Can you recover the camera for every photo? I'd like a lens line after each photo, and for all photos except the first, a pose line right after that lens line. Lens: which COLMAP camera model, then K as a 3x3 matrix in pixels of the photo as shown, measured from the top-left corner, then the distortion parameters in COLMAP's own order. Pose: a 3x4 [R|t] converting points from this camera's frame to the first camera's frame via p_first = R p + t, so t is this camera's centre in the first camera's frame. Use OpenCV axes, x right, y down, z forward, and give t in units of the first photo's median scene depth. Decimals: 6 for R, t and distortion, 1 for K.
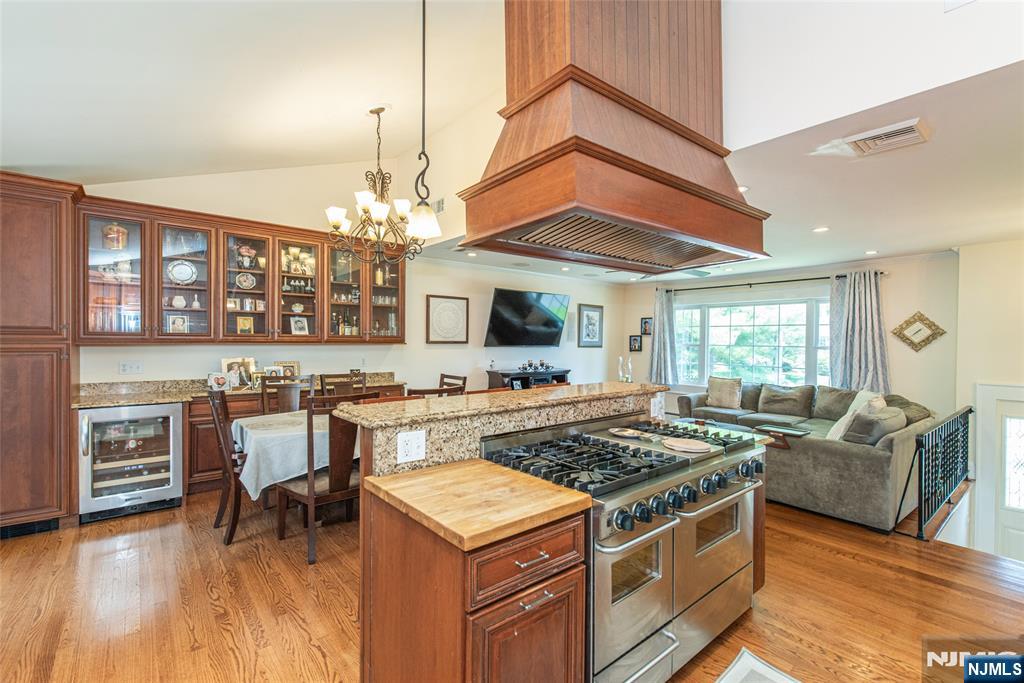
lens RADIAL K [[449.7, 0, 521.2], [0, 449.7, 342.6], [0, 0, 1]] dist [0.007876, -0.000598]
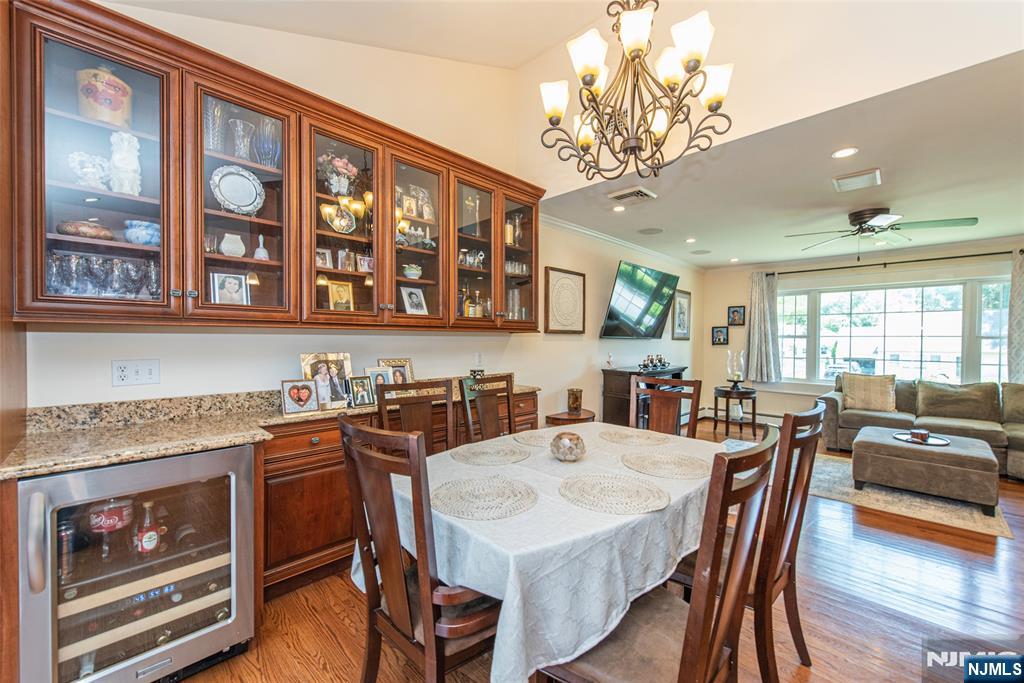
lens RADIAL K [[404.6, 0, 502.3], [0, 404.6, 340.5], [0, 0, 1]] dist [0.004101, -0.000048]
pose [[0.997520, -0.007148, 0.070025, -0.387752], [0.007449, 0.999964, -0.004033, 0.019217], [-0.069994, 0.004545, 0.997537, 0.412362]]
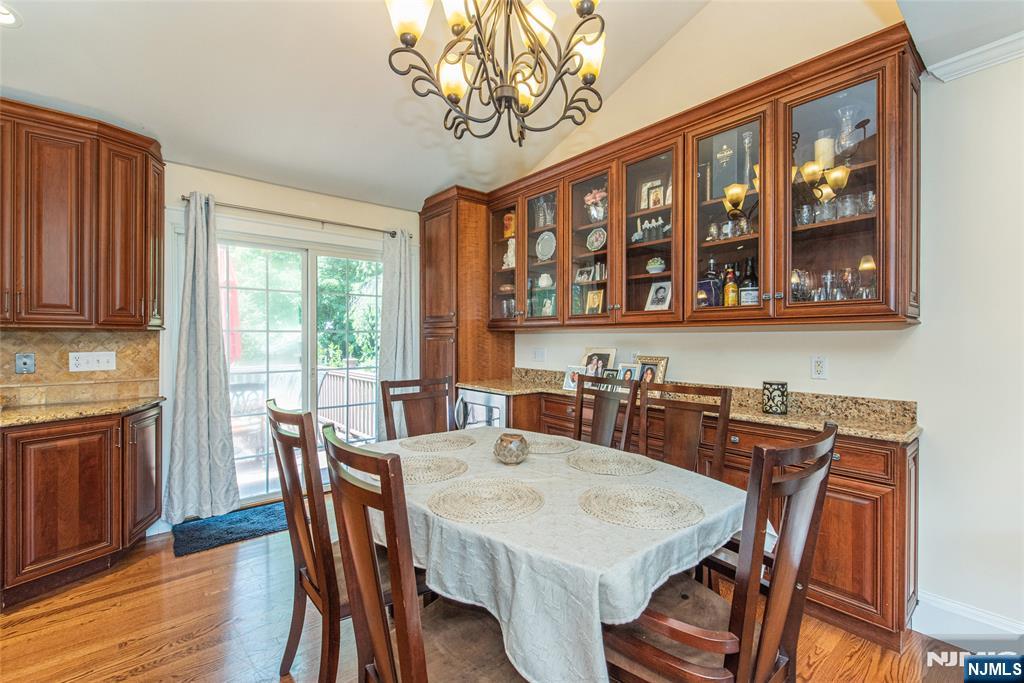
lens RADIAL K [[449.7, 0, 518.9], [0, 449.7, 339.6], [0, 0, 1]] dist [0.007876, -0.000598]
pose [[-0.005023, -0.004010, -0.999979, 0.086060], [-0.007844, 0.999961, -0.003970, 0.021571], [0.999957, 0.007824, -0.005054, 0.774874]]
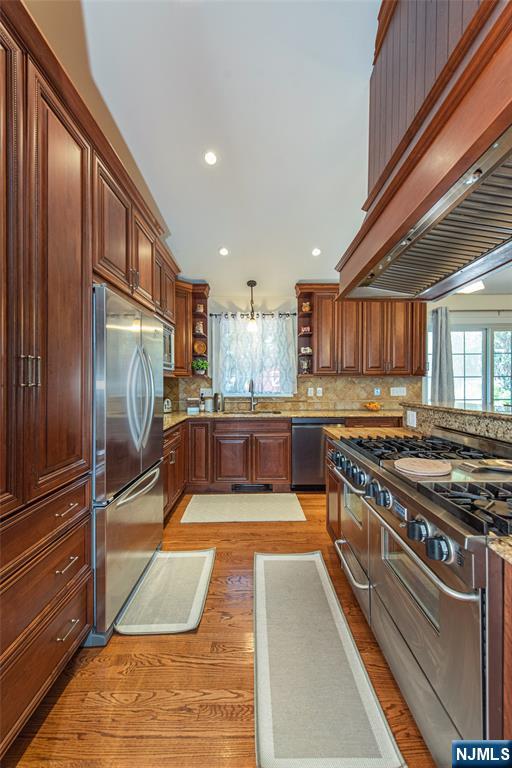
lens RADIAL K [[303.5, 0, 255.9], [0, 303.5, 386.8], [0, 0, 1]] dist [0.004101, -0.000048]
pose [[-0.654447, 0.011543, -0.756019, 0.410068], [-0.004221, 0.999812, 0.018919, 0.023241], [0.756096, 0.015572, -0.654276, 0.499749]]
